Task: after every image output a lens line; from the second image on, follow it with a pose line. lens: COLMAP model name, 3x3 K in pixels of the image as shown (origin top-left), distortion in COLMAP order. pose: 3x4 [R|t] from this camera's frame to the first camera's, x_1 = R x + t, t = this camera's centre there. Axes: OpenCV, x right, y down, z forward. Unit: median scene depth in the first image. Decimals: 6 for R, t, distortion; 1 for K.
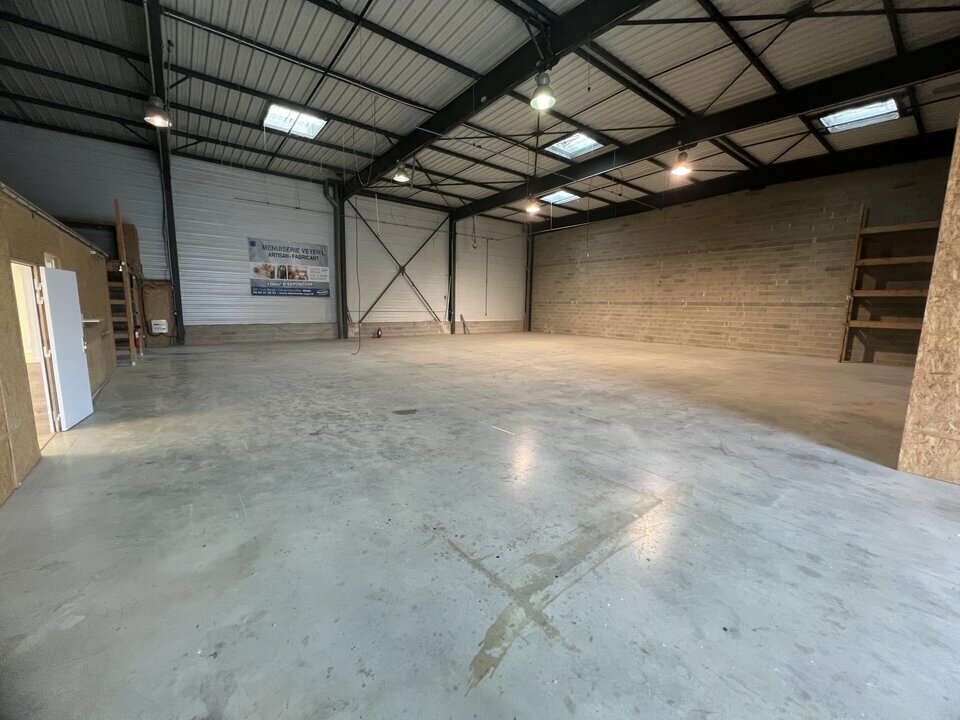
lens RADIAL K [[385.8, 0, 479.6], [0, 385.8, 359.8], [0, 0, 1]] dist [0.000468, 0.000185]
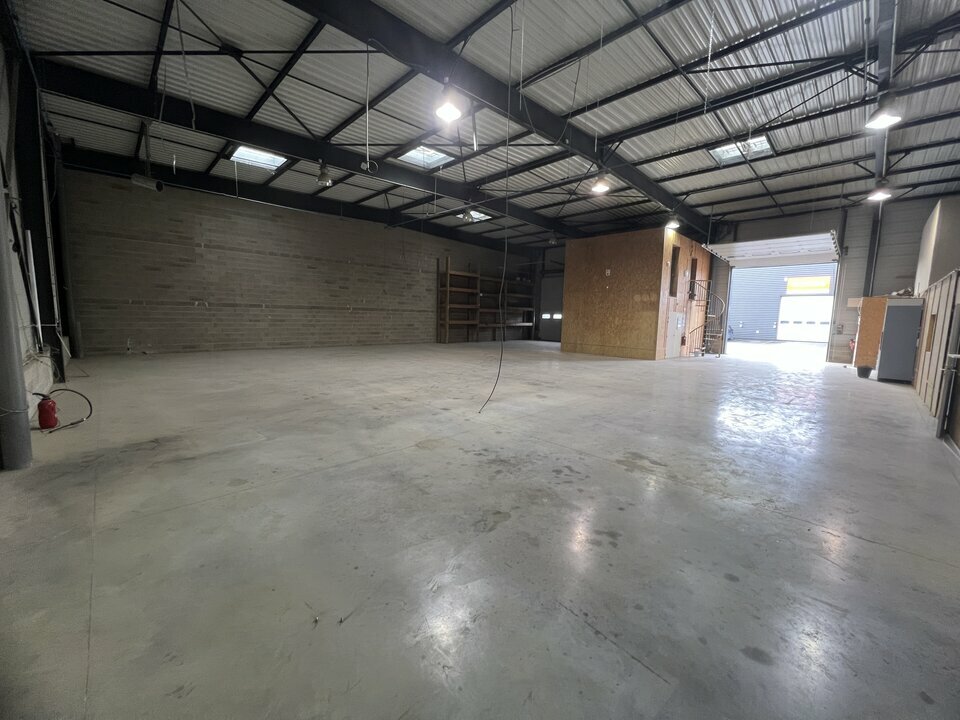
lens RADIAL K [[385.8, 0, 479.9], [0, 385.8, 362.0], [0, 0, 1]] dist [0.000468, 0.000185]
pose [[-0.095840, -0.124433, 0.987589, -0.578279], [0.127301, 0.982476, 0.136143, -0.092438], [-0.987223, 0.138769, -0.078320, 0.692515]]
